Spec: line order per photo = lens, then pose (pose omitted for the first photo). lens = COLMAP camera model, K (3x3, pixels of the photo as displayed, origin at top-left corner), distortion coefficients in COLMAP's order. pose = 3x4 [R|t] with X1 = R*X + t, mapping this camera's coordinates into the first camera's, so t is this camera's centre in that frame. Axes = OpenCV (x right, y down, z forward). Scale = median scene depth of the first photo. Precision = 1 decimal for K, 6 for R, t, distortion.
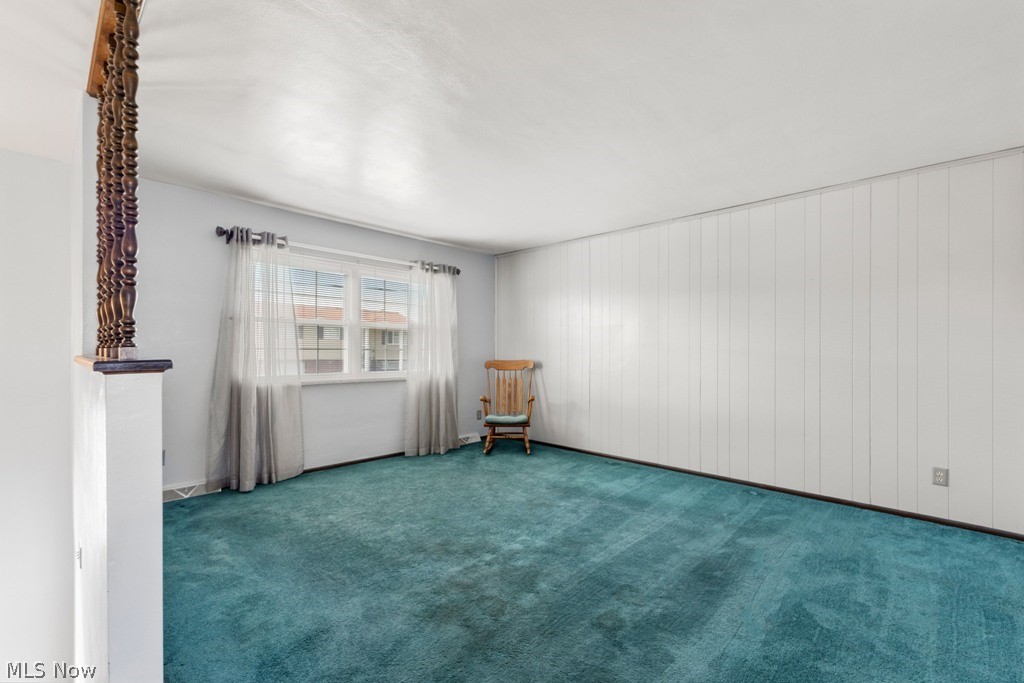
lens RADIAL K [[467.3, 0, 510.2], [0, 467.3, 349.3], [0, 0, 1]] dist [0.007534, 0.001227]
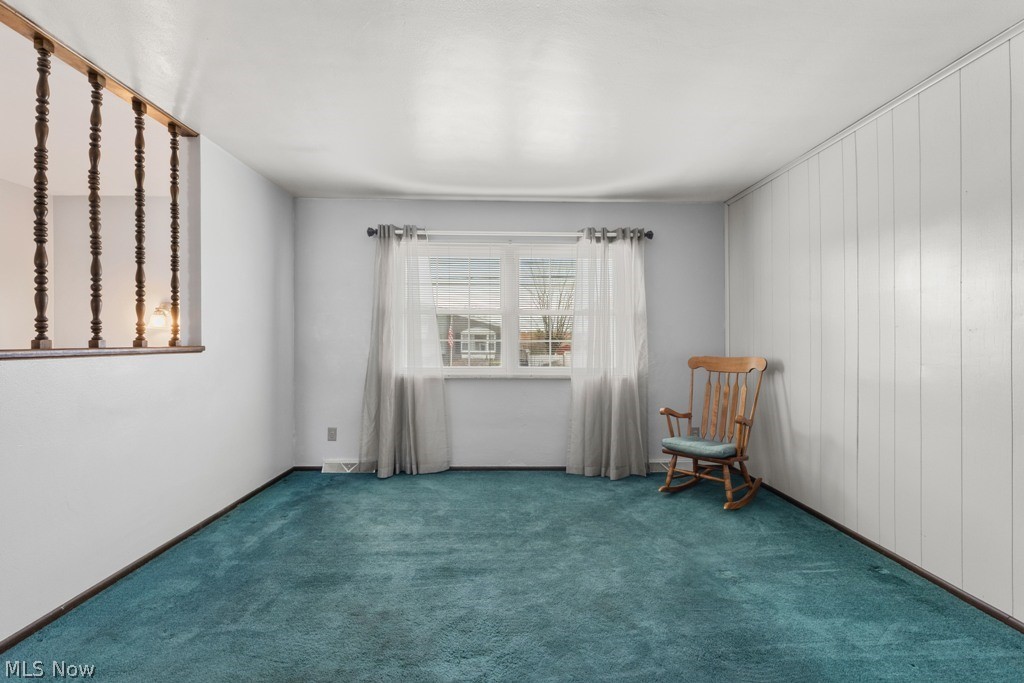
lens RADIAL K [[467.3, 0, 510.0], [0, 467.3, 337.1], [0, 0, 1]] dist [0.007534, 0.001227]
pose [[0.699070, -0.004240, -0.715041, 0.298449], [0.001516, 0.999989, -0.004447, -0.002817], [0.715052, 0.002025, 0.699069, 0.377815]]
